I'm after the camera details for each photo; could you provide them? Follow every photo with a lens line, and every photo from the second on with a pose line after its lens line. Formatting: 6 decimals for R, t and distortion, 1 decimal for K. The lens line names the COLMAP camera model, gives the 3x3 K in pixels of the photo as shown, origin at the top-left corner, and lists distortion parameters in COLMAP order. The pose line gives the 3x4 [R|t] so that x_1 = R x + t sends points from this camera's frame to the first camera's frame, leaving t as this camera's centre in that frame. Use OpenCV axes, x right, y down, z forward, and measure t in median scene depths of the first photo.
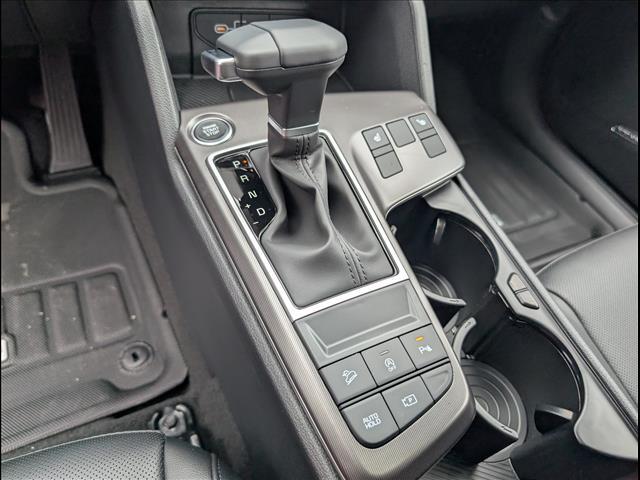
lens RADIAL K [[448.5, 0, 320.0], [0, 448.5, 240.0], [0, 0, 1]] dist [-0.026892, -0.001146]
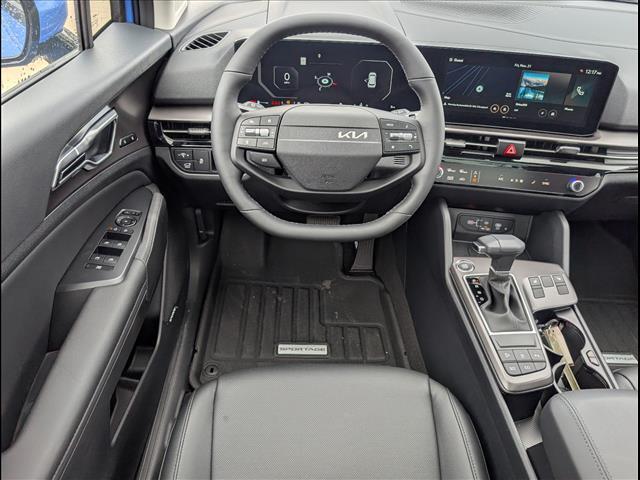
lens RADIAL K [[493.0, 0, 320.0], [0, 493.0, 240.0], [0, 0, 1]] dist [-0.002811, -0.002887]
pose [[0.918307, 0.154585, -0.364438, -0.000755], [-0.247677, 0.942521, -0.224302, 0.454560], [0.308817, 0.296241, 0.903811, -1.866123]]
